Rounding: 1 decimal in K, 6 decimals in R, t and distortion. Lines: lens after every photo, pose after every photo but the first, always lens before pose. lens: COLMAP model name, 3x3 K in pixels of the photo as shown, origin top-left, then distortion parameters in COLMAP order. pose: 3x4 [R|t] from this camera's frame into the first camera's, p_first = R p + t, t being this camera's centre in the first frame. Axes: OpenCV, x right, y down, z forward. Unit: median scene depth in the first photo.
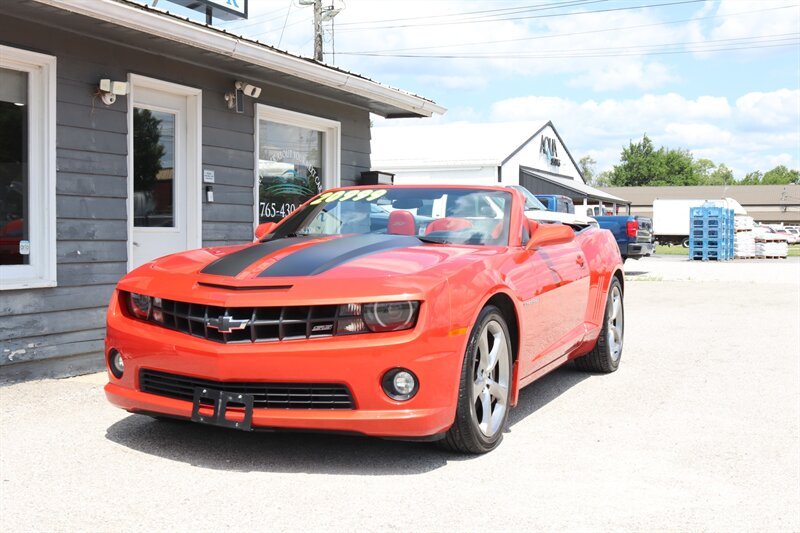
lens RADIAL K [[1032.1, 0, 405.2], [0, 1032.1, 268.9], [0, 0, 1]] dist [-0.062864, 0.072760]
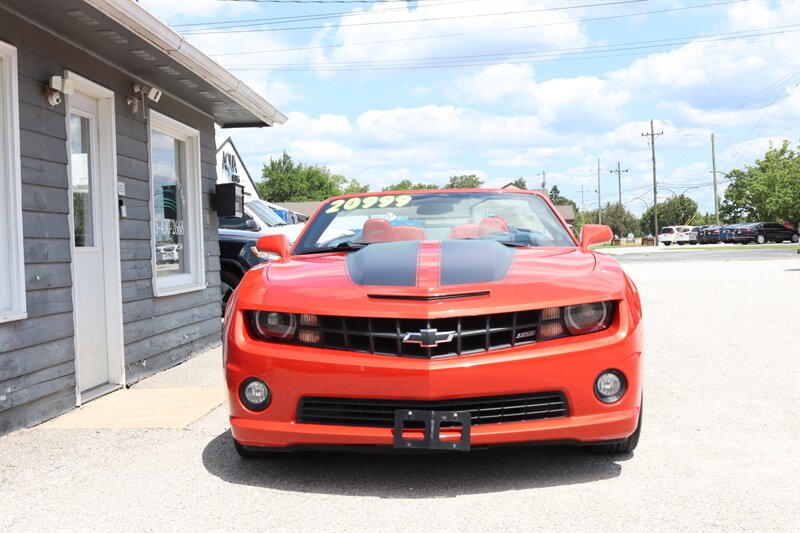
lens RADIAL K [[1032.1, 0, 405.2], [0, 1032.1, 268.9], [0, 0, 1]] dist [-0.062864, 0.072760]
pose [[0.937161, -0.045172, 0.345960, -0.277430], [0.051147, 0.998658, -0.008155, -0.000512], [-0.345127, 0.025338, 0.938214, 0.080111]]
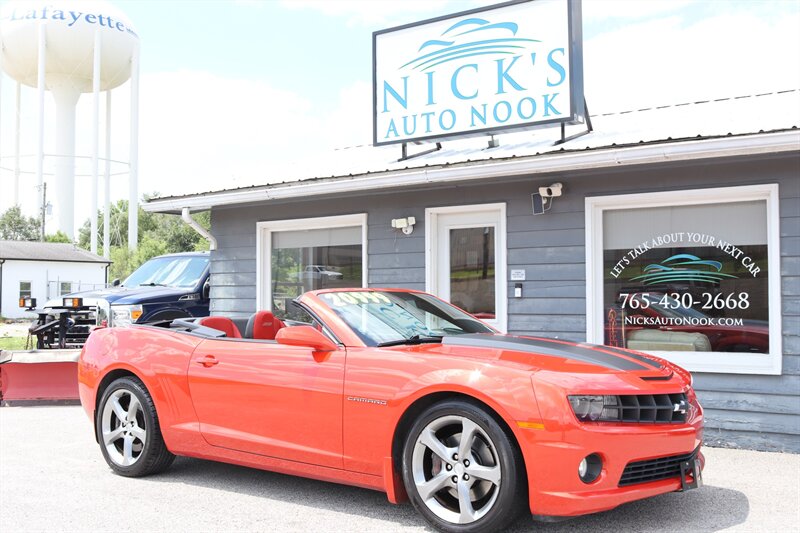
lens RADIAL K [[875.6, 0, 400.0], [0, 875.6, 266.5], [0, 0, 1]] dist [-0.087573, 0.034340]
pose [[-0.237274, -0.039148, -0.970654, 0.805382], [-0.030681, 0.998991, -0.032791, -0.064570], [0.970958, 0.022000, -0.238236, 1.128452]]
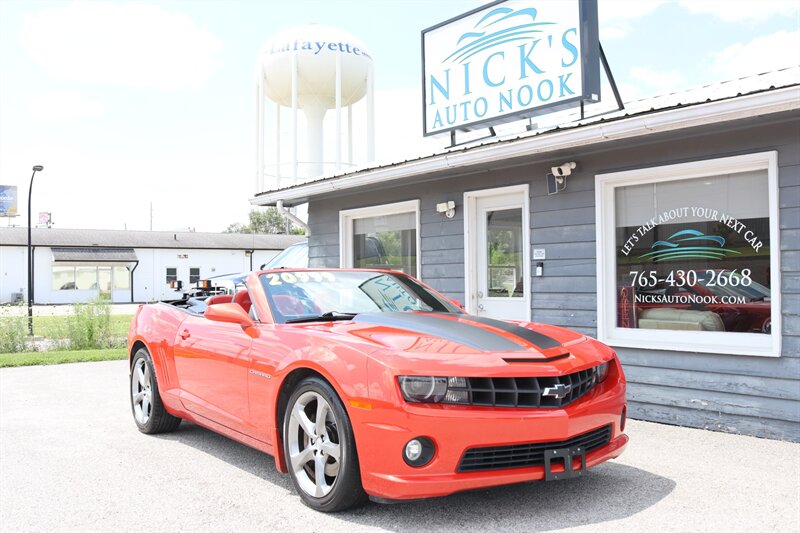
lens RADIAL K [[767.5, 0, 400.0], [0, 767.5, 266.5], [0, 0, 1]] dist [-0.108049, 0.031407]
pose [[-0.494097, -0.016213, -0.869255, 0.660274], [-0.021494, 0.999748, -0.006430, -0.068159], [0.869141, 0.015507, -0.494321, 1.321598]]
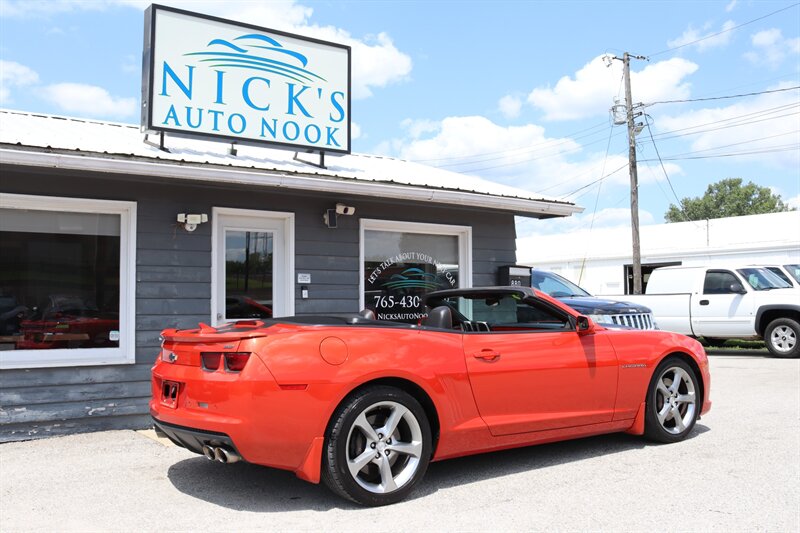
lens RADIAL K [[789.1, 0, 399.7], [0, 789.1, 262.4], [0, 0, 1]] dist [-0.134392, 0.117413]
pose [[0.860695, -0.038114, -0.507692, 0.426425], [-0.006276, 0.996324, -0.085437, -0.026604], [0.509082, 0.076721, 0.857292, 0.213713]]
